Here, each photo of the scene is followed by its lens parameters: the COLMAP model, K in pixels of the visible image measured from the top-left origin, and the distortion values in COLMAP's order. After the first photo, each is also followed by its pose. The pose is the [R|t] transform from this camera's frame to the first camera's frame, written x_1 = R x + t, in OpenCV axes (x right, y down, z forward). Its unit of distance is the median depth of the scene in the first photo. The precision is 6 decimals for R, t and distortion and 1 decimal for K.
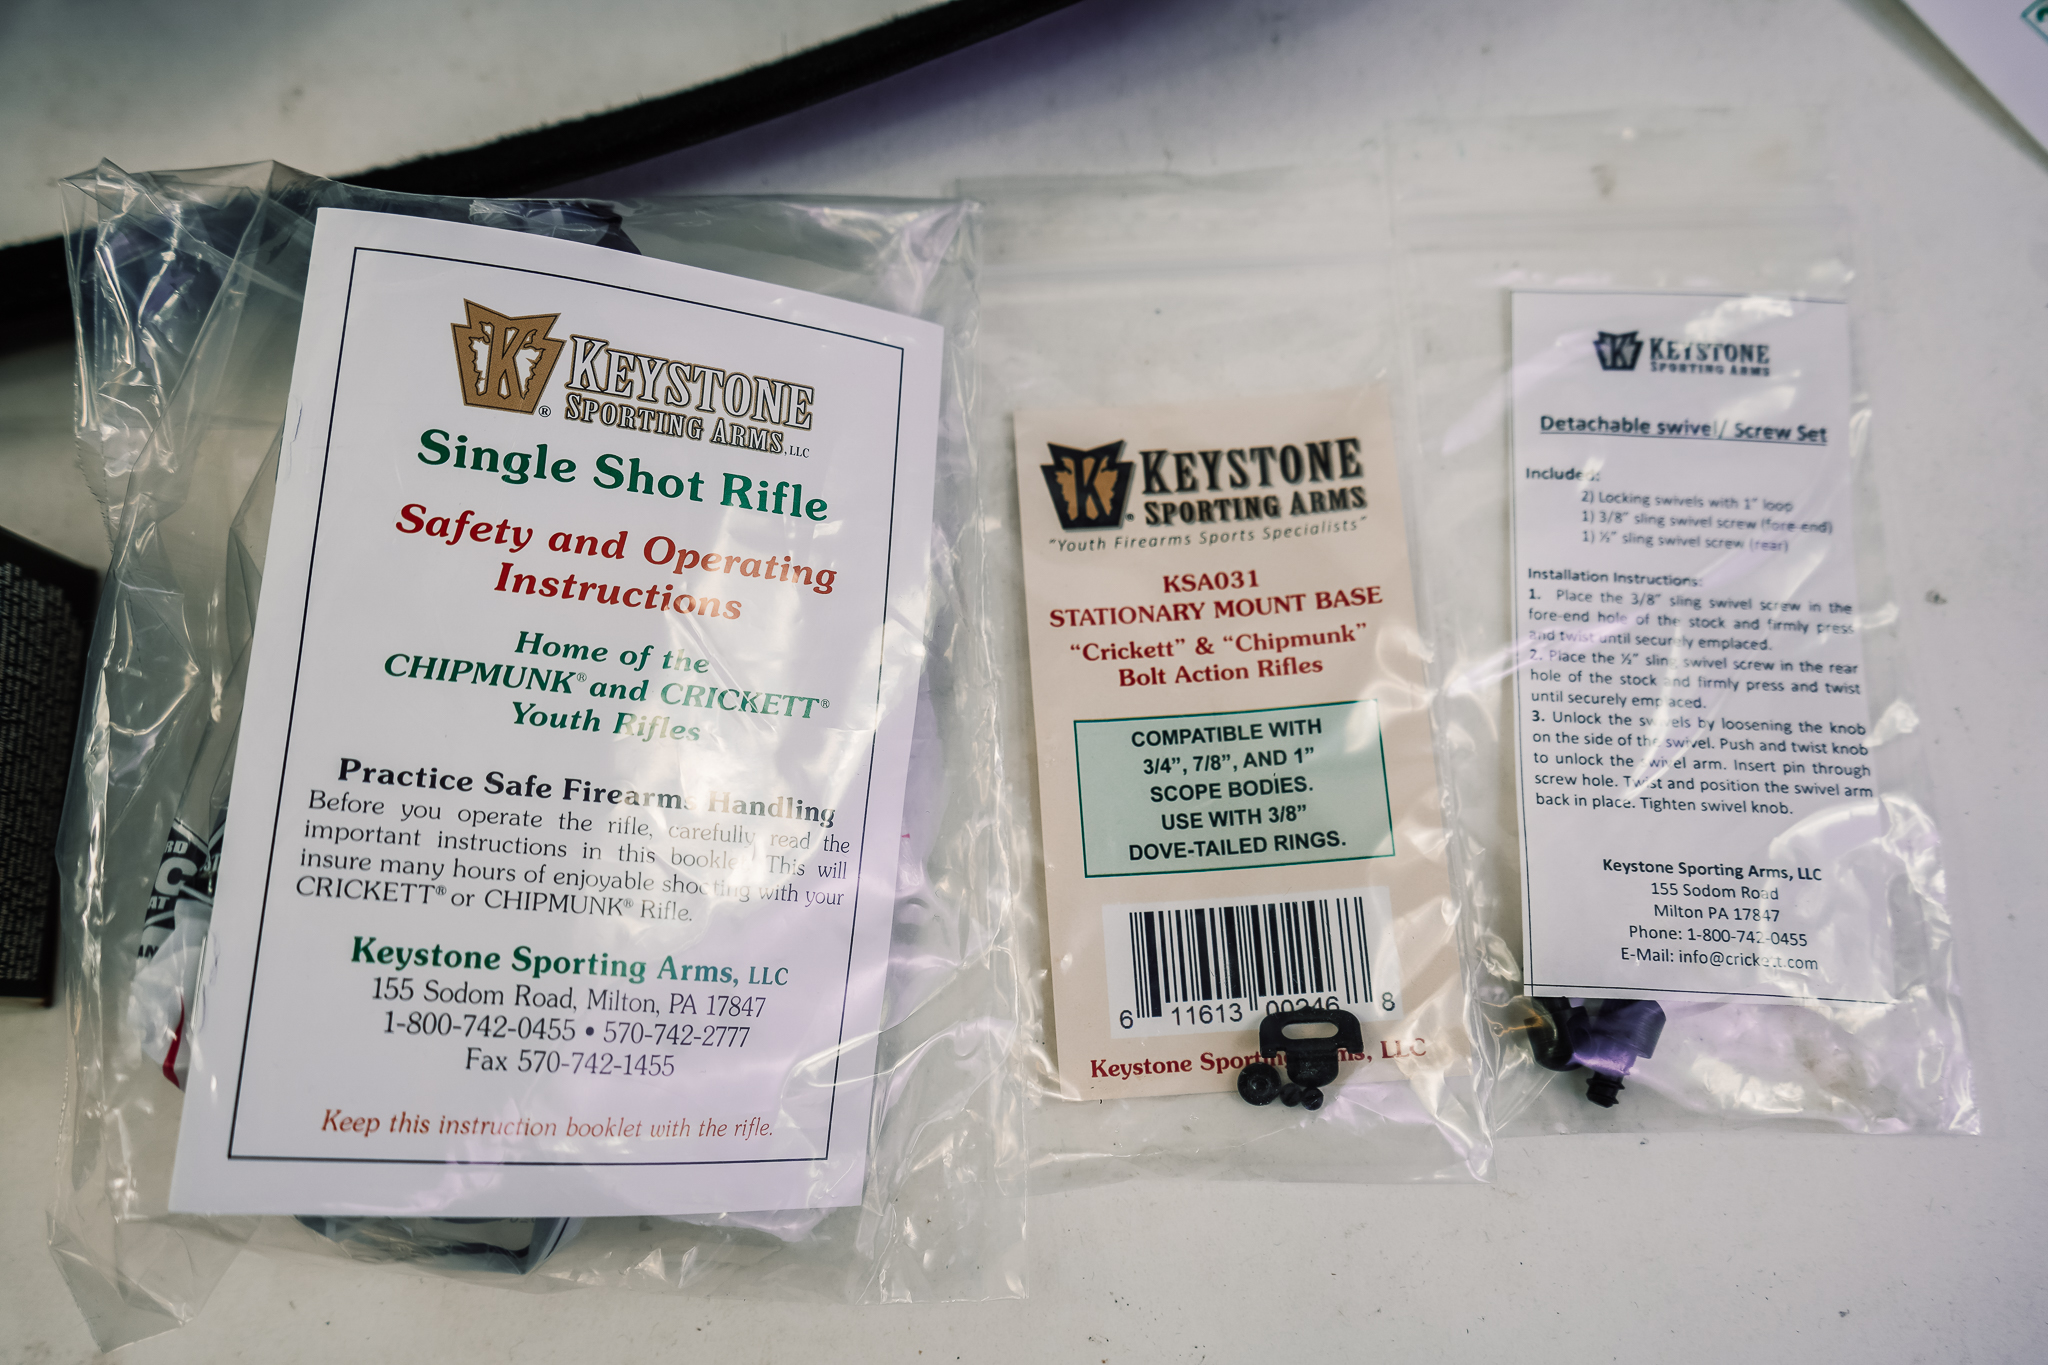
lens RADIAL K [[1671.5, 0, 1024.0], [0, 1671.5, 682.5], [0, 0, 1]] dist [-0.016666, 0.013713]
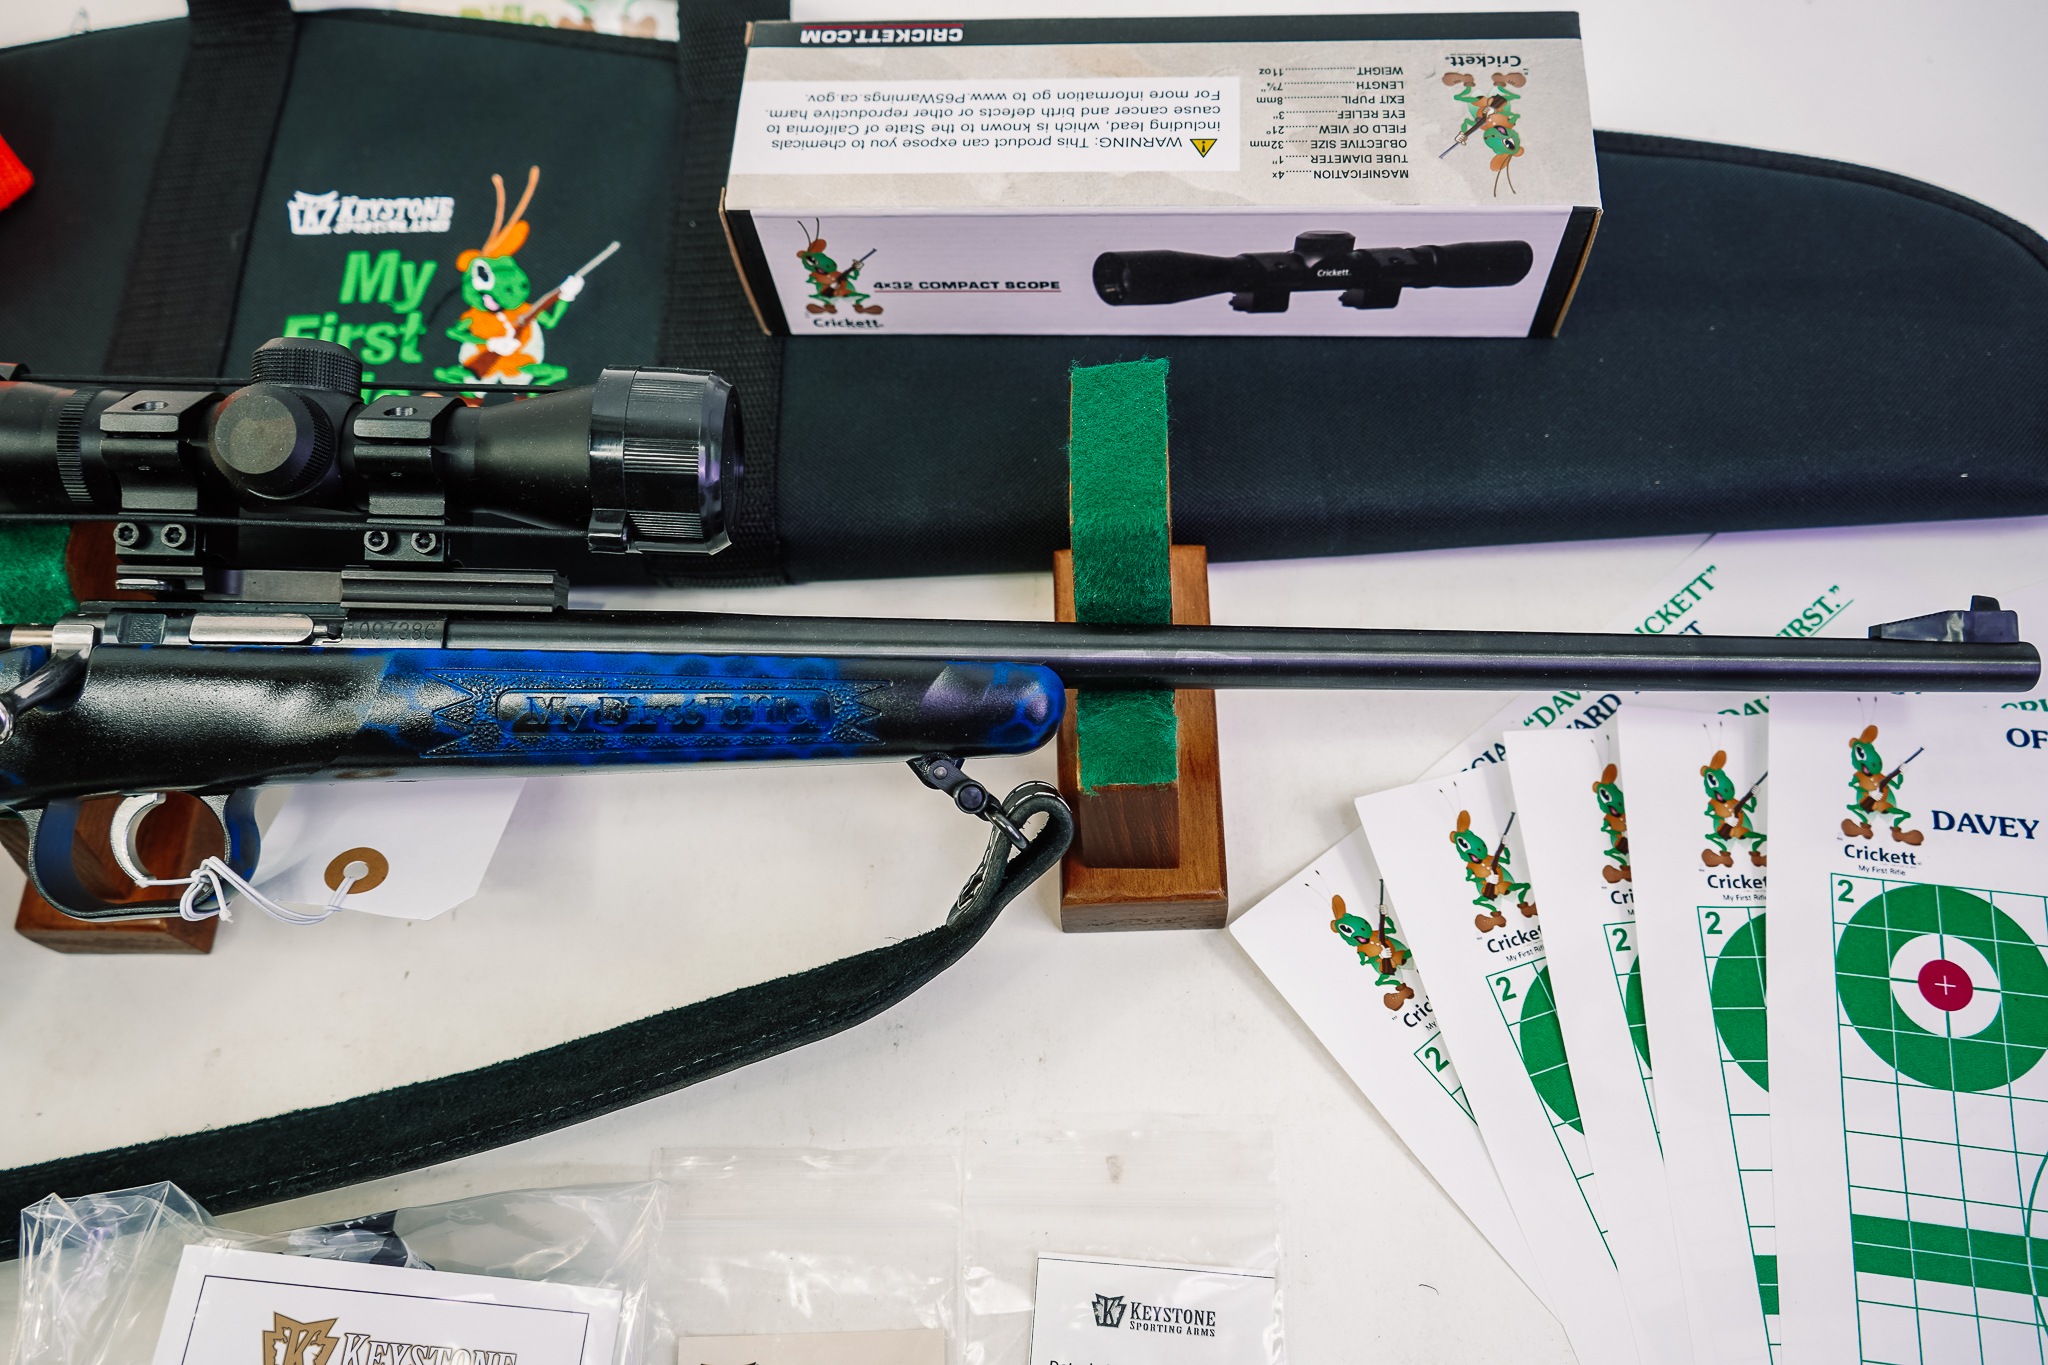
lens RADIAL K [[1671.5, 0, 1024.0], [0, 1671.5, 682.5], [0, 0, 1]] dist [-0.016666, 0.013713]
pose [[0.999229, 0.018177, -0.034811, 0.352412], [-0.025353, 0.975541, -0.218351, -0.440408], [0.029990, 0.219065, 0.975249, -0.519353]]
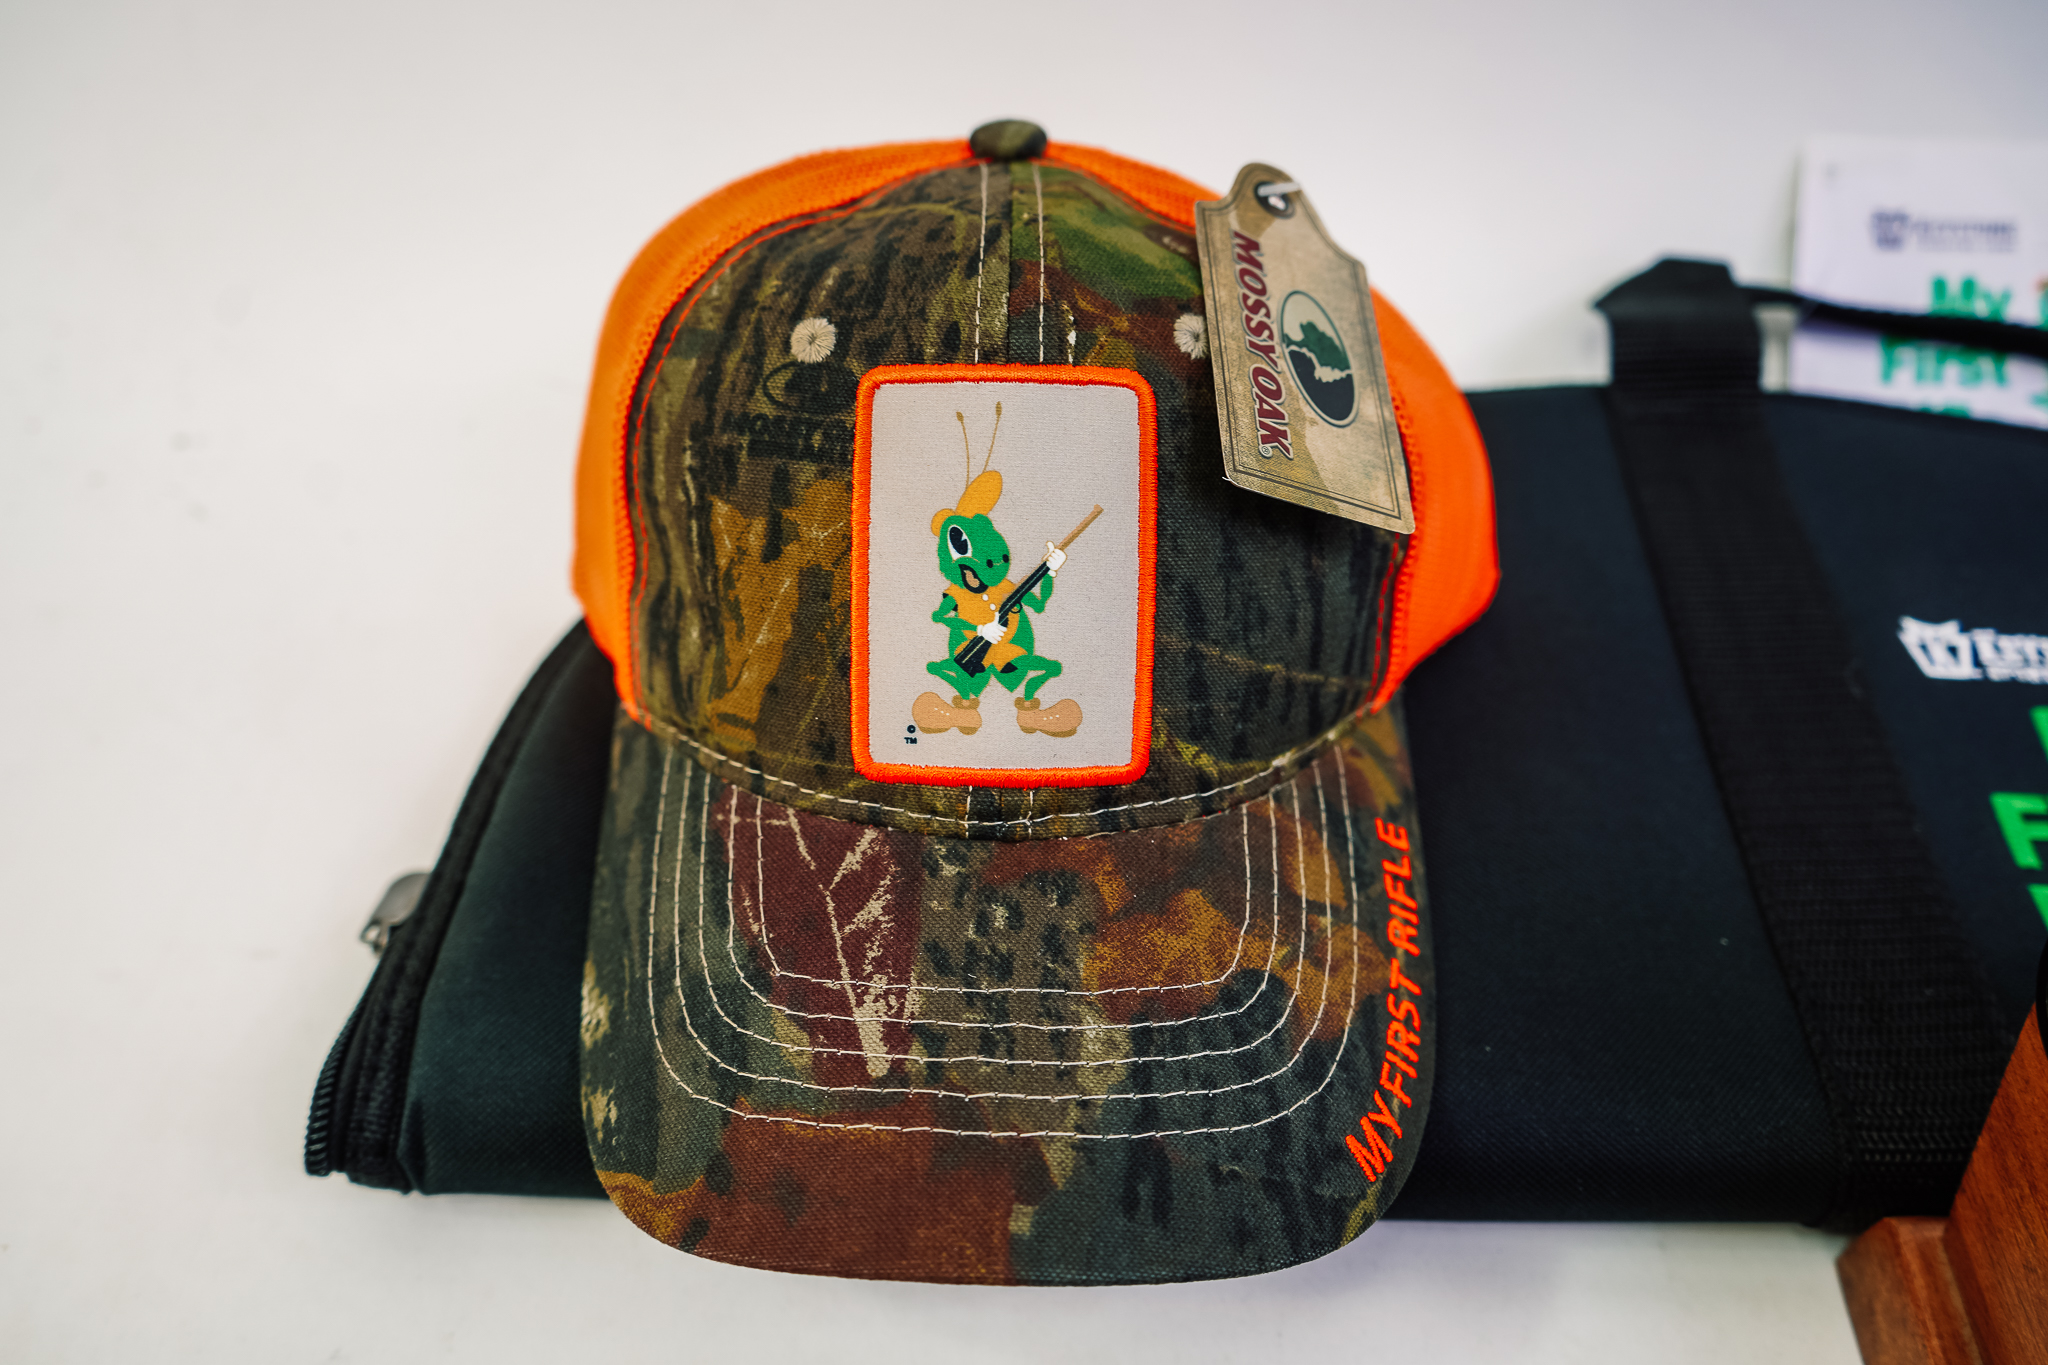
lens RADIAL K [[1671.5, 0, 1024.0], [0, 1671.5, 682.5], [0, 0, 1]] dist [-0.016666, 0.013713]
pose [[0.997118, 0.075793, 0.003469, -1.337833], [-0.065327, 0.880878, -0.468815, -0.669460], [-0.038589, 0.467237, 0.883290, 0.079106]]
